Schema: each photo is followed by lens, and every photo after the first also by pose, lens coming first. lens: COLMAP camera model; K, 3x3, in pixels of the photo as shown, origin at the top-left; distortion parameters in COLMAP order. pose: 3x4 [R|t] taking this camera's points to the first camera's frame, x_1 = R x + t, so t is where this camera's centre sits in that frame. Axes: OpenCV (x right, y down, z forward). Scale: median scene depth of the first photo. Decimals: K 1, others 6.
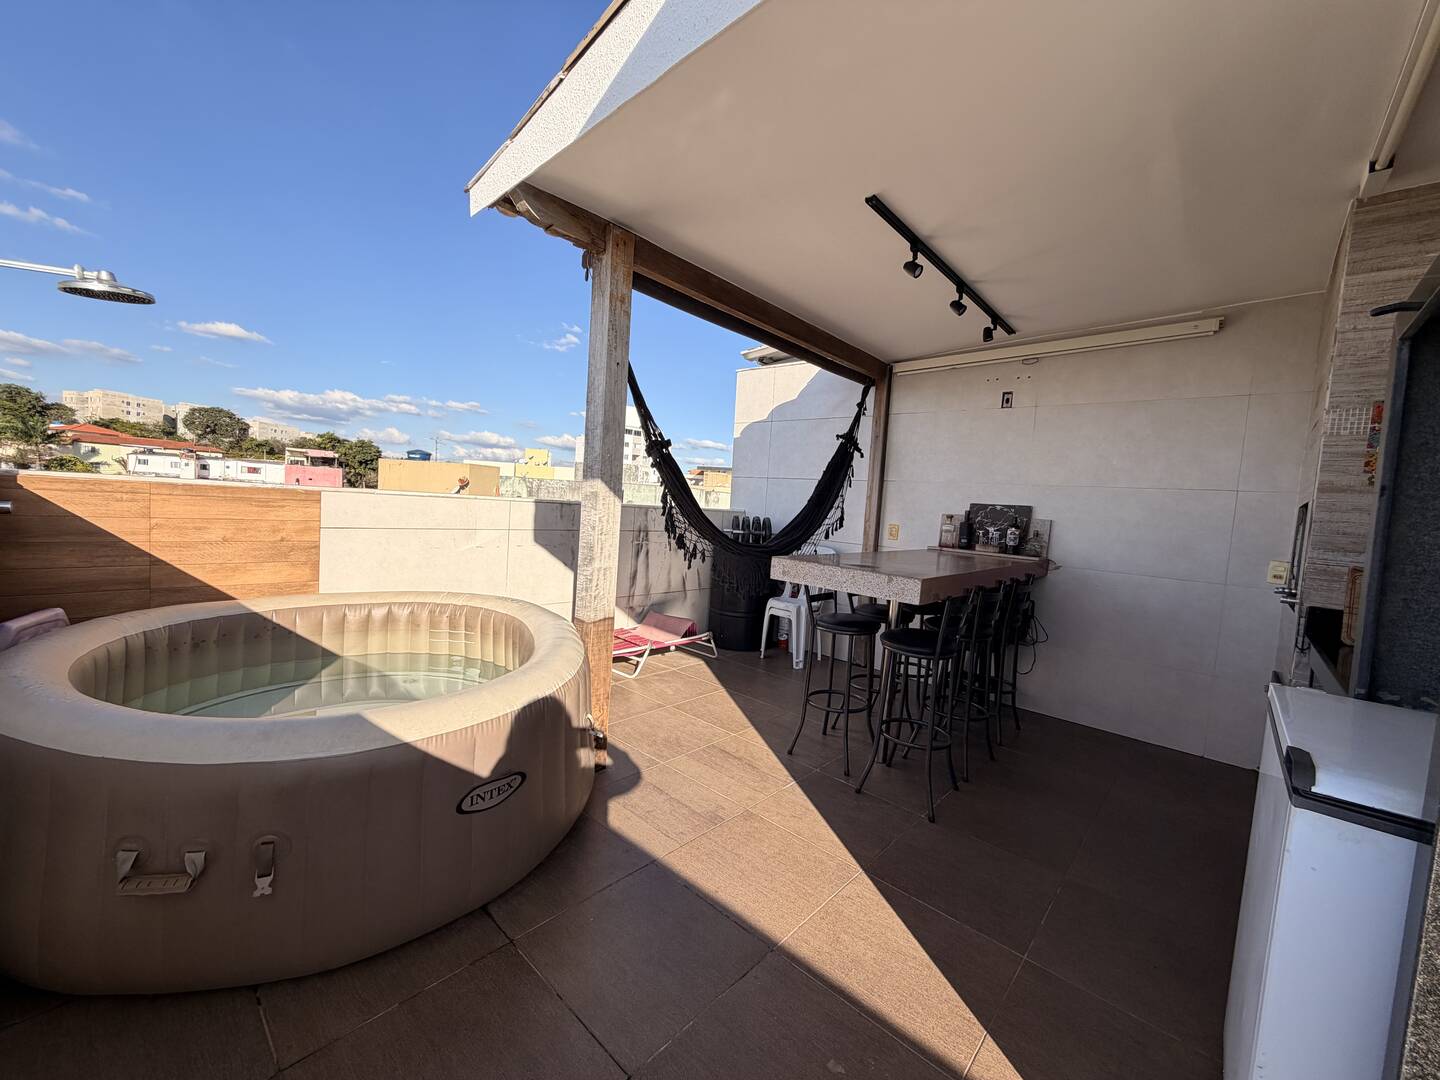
lens RADIAL K [[570.3, 0, 717.5], [0, 570.3, 542.9], [0, 0, 1]] dist [-0.002369, 0.000111]
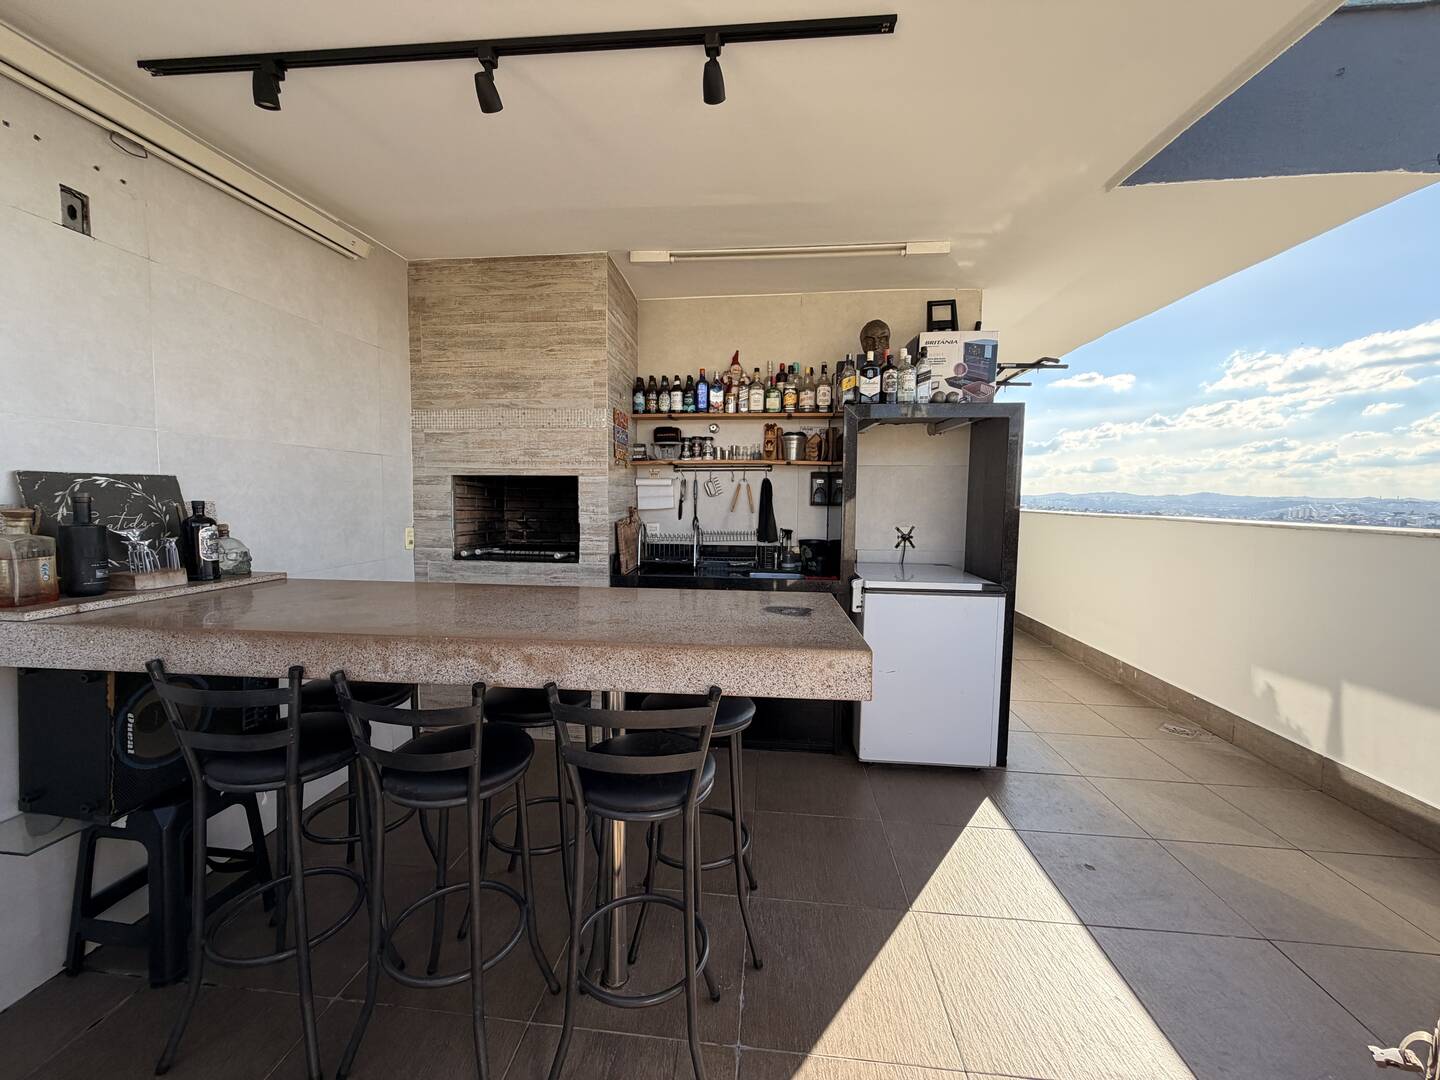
lens RADIAL K [[570.3, 0, 719.5], [0, 570.3, 537.4], [0, 0, 1]] dist [-0.002369, 0.000111]
pose [[-0.592713, -0.126381, 0.795436, -0.107388], [0.011198, 0.986224, 0.165039, -0.086812], [-0.805336, 0.106728, -0.583133, 0.907376]]
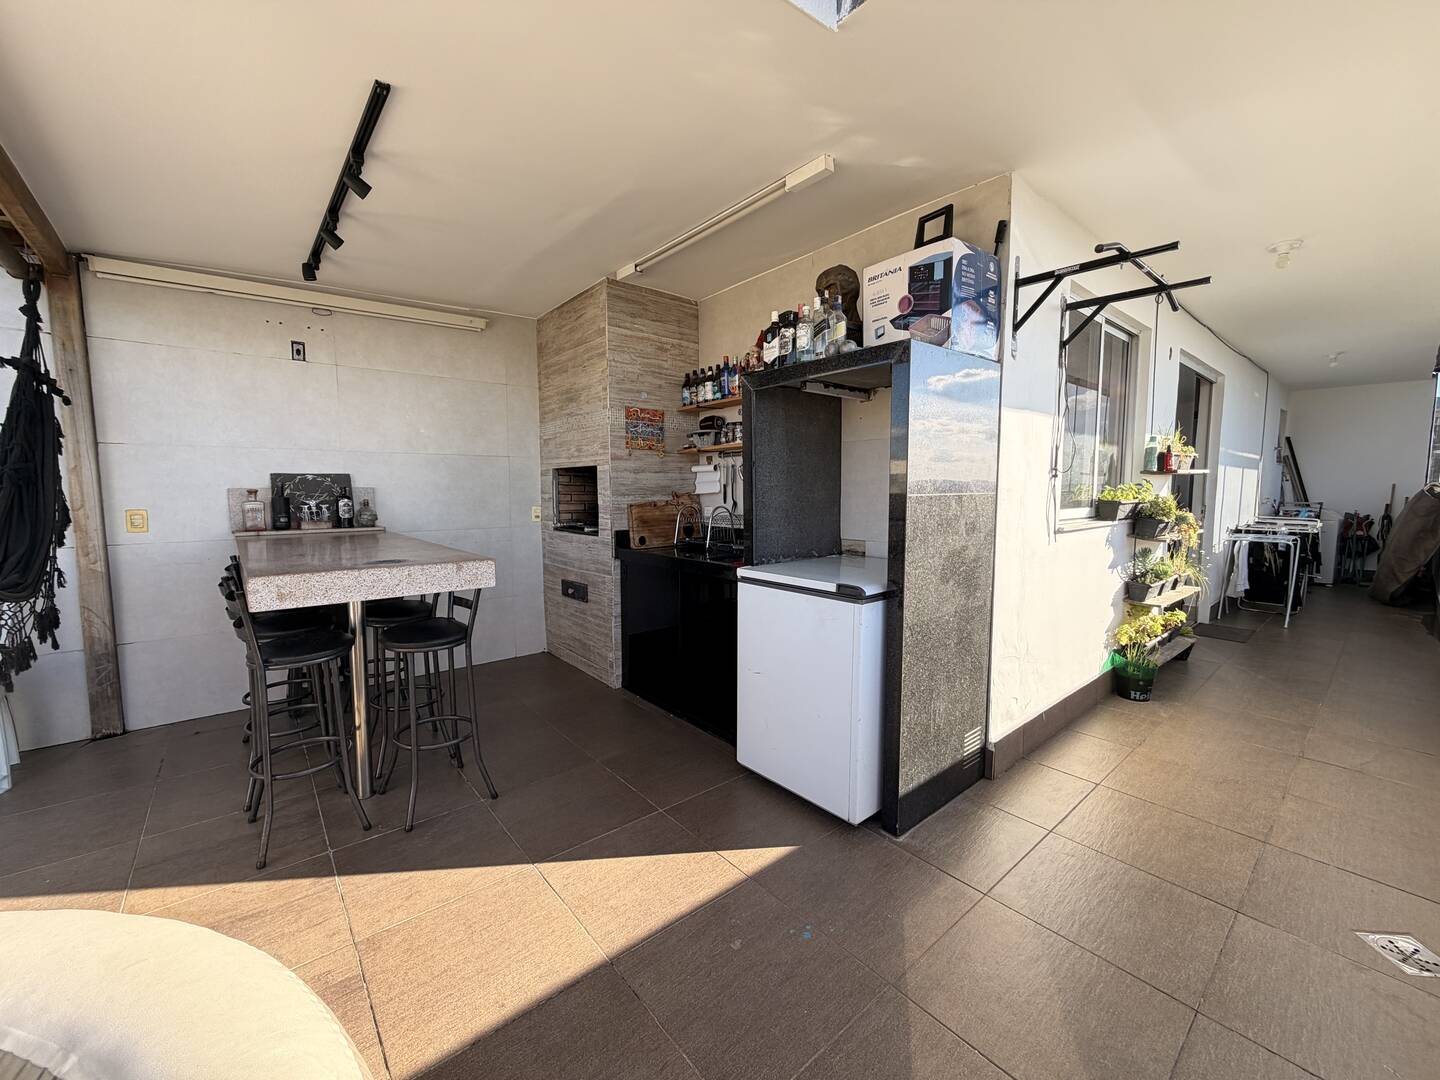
lens RADIAL K [[570.3, 0, 713.3], [0, 570.3, 537.9], [0, 0, 1]] dist [-0.002369, 0.000111]
pose [[0.134650, -0.151284, 0.979277, -0.294752], [0.084324, 0.986441, 0.140796, -0.042087], [-0.987299, 0.063618, 0.145581, 0.280762]]
